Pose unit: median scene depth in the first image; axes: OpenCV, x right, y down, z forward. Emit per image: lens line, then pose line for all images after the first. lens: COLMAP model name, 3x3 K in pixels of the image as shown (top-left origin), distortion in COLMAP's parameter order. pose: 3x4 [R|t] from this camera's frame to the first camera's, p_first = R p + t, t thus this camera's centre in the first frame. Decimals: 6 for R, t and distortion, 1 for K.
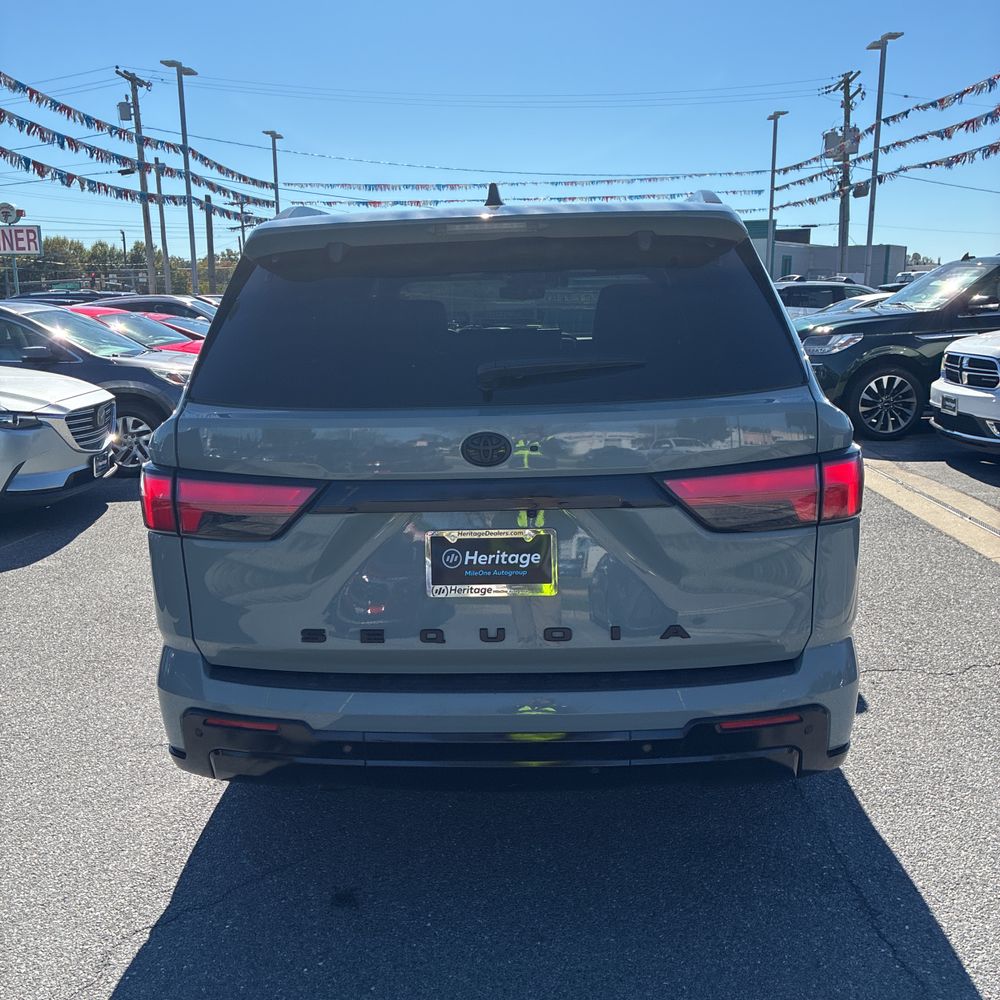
lens RADIAL K [[999.6, 0, 498.7], [0, 999.6, 500.8], [0, 0, 1]] dist [0.023085, 0.000000]
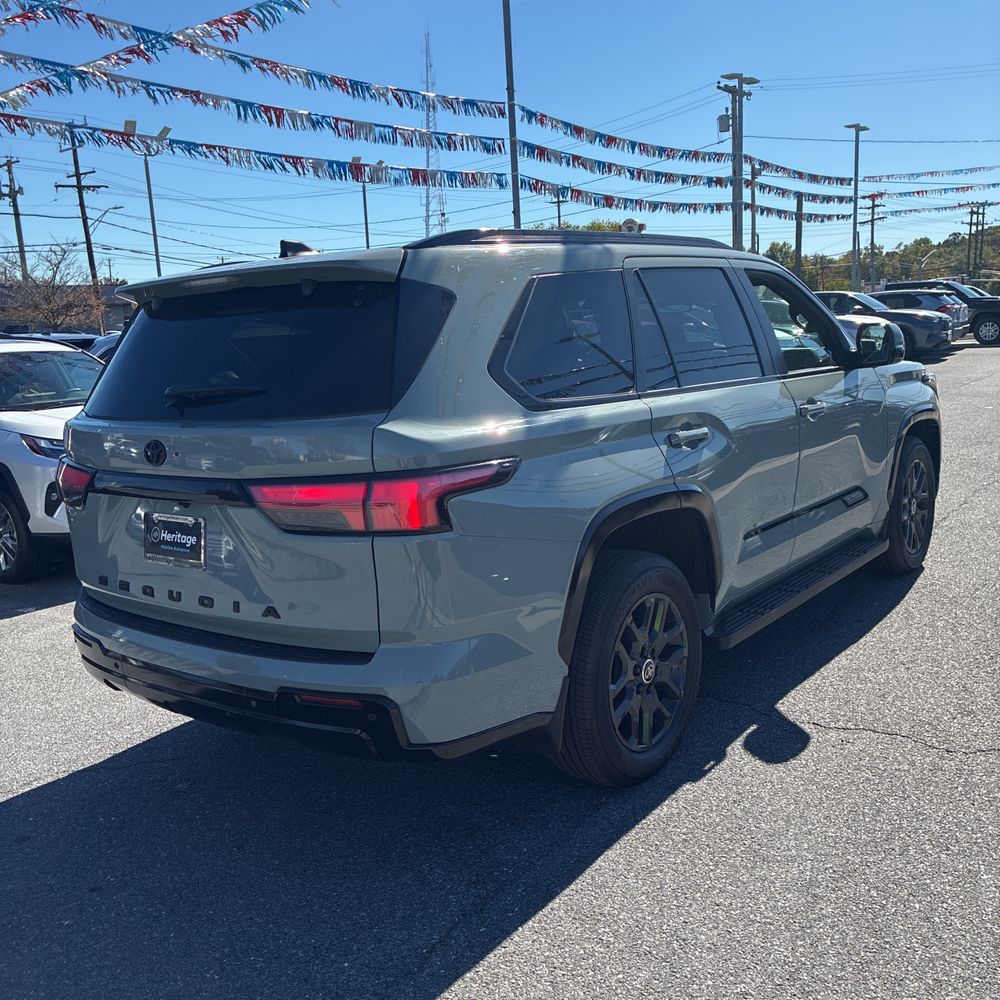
lens RADIAL K [[999.6, 0, 500.5], [0, 999.6, 498.4], [0, 0, 1]] dist [0.023085, 0.000000]
pose [[0.831524, 0.075427, -0.550343, 1.050895], [-0.075846, 0.996876, 0.022030, -0.053095], [0.550286, 0.023423, 0.834648, 0.139201]]
